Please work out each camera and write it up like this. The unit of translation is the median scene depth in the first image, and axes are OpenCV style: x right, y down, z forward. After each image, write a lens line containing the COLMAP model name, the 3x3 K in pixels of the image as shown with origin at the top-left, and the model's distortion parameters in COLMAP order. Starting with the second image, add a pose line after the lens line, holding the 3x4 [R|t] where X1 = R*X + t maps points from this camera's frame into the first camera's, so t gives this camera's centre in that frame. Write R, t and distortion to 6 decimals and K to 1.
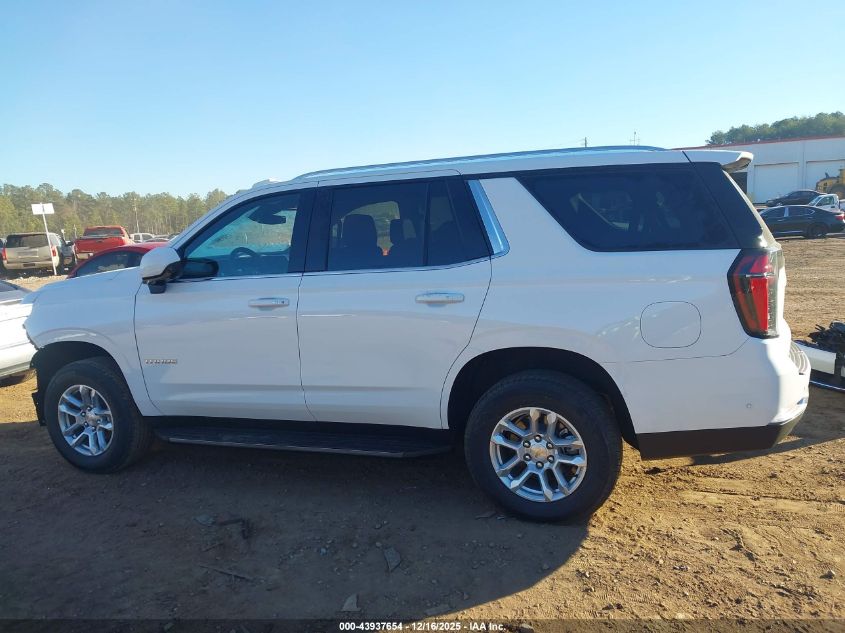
lens RADIAL K [[657.1, 0, 422.5], [0, 657.1, 316.5], [0, 0, 1]] dist [0.011292, -0.001956]
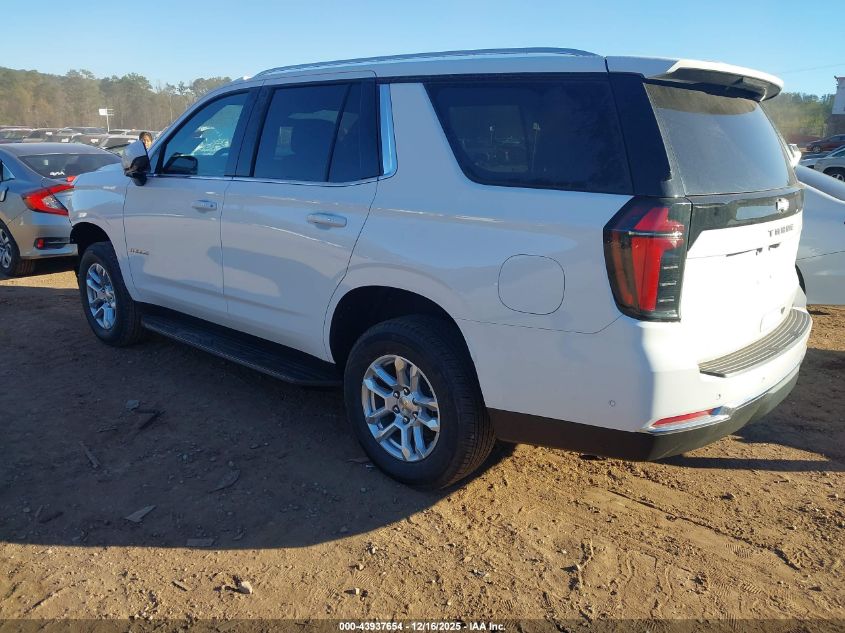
lens RADIAL K [[657.1, 0, 422.5], [0, 657.1, 316.5], [0, 0, 1]] dist [0.011292, -0.001956]
pose [[0.934483, 0.158088, -0.318982, 0.457778], [-0.115474, 0.982152, 0.148467, -0.045807], [0.336760, -0.101906, 0.936060, 0.192091]]
